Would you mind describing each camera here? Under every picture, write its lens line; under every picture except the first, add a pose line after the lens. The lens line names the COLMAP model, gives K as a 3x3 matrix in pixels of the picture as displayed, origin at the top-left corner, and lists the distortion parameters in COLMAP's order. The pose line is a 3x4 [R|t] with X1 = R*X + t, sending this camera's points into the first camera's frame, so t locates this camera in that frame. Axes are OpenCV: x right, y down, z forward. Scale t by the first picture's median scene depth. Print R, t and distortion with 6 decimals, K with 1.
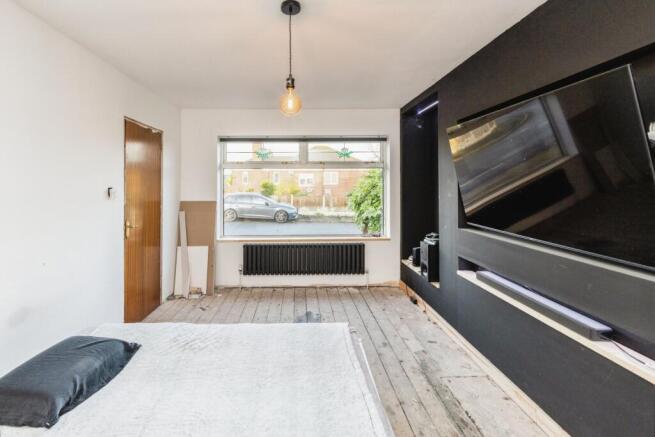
lens RADIAL K [[315.1, 0, 325.9], [0, 315.1, 177.9], [0, 0, 1]] dist [-0.004008, -0.001137]
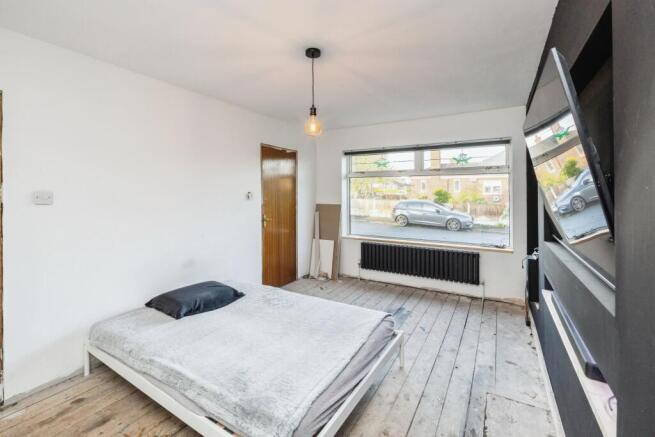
lens RADIAL K [[295.5, 0, 321.4], [0, 295.5, 192.2], [0, 0, 1]] dist [0.000863, -0.000125]
pose [[0.848074, 0.004542, -0.529858, 0.213423], [0.007181, 0.999773, 0.020064, 0.002507], [0.529829, -0.020821, 0.847849, -0.007113]]
